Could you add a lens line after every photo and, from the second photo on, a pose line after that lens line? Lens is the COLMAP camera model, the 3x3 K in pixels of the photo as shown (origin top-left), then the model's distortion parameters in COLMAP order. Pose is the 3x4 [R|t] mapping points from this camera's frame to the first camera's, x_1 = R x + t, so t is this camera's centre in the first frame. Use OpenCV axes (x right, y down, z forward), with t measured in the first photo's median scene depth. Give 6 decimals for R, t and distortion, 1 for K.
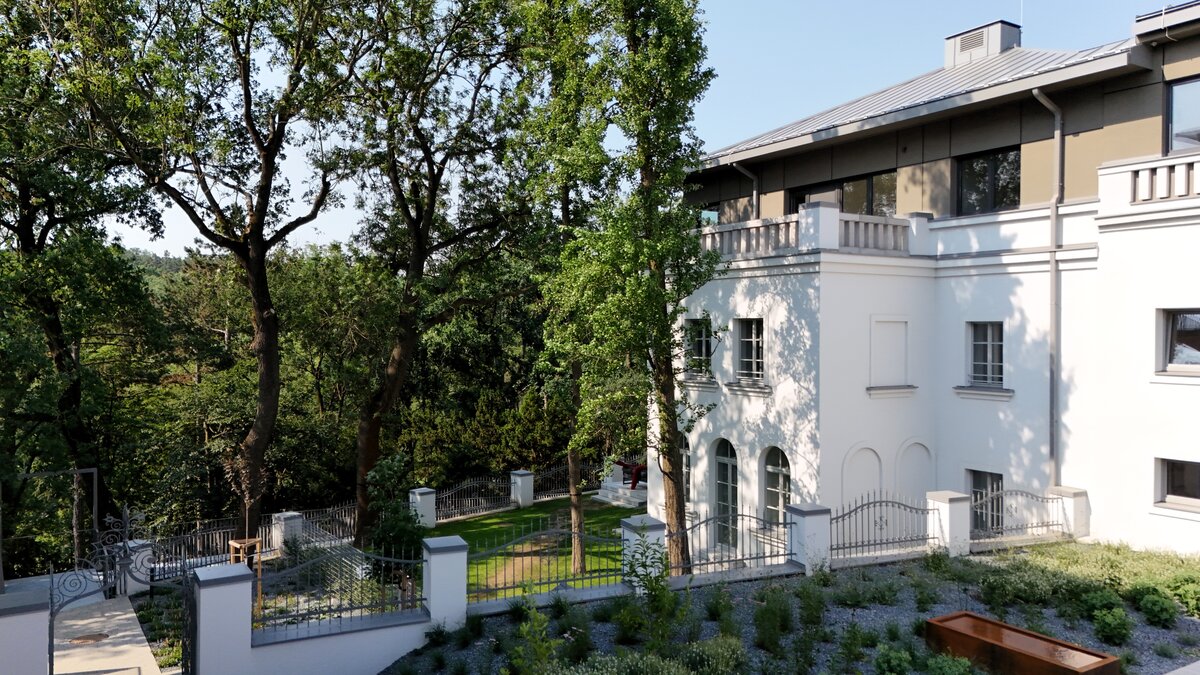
lens RADIAL K [[888.8, 0, 599.3], [0, 888.8, 333.8], [0, 0, 1]] dist [0.055438, -0.041328]
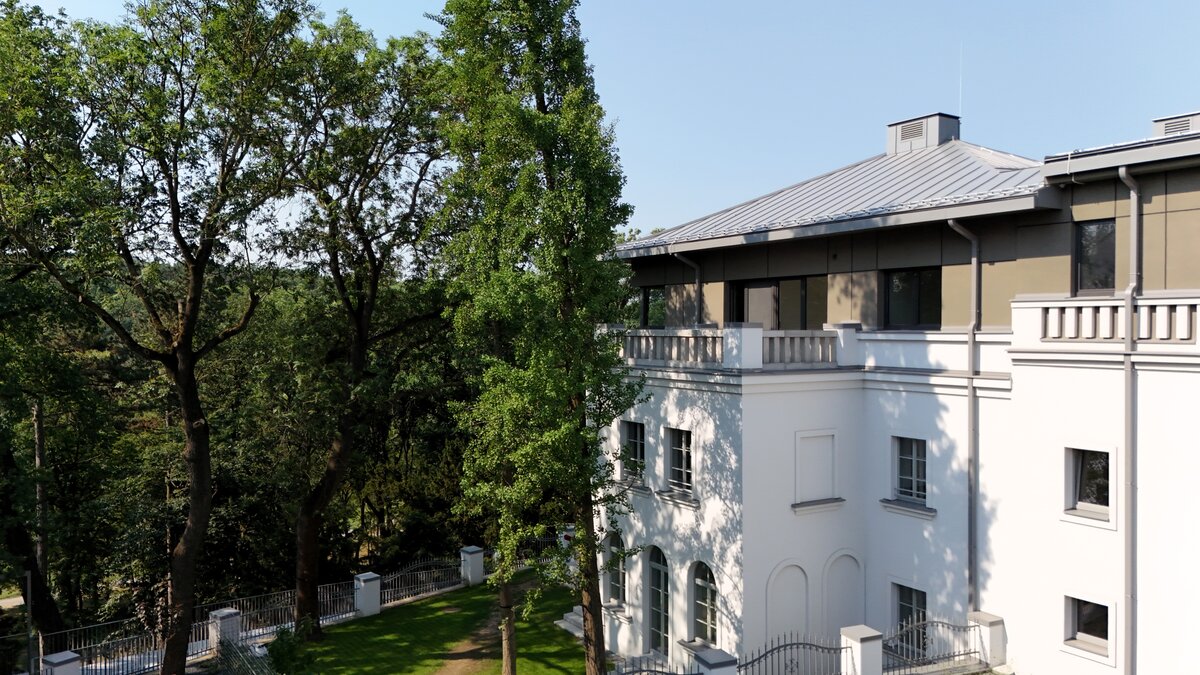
lens RADIAL K [[888.8, 0, 596.5], [0, 888.8, 329.2], [0, 0, 1]] dist [0.055438, -0.041328]
pose [[0.999993, -0.000507, 0.003668, 0.073006], [0.000519, 0.999995, -0.003044, -0.129411], [-0.003666, 0.003046, 0.999989, -0.004718]]
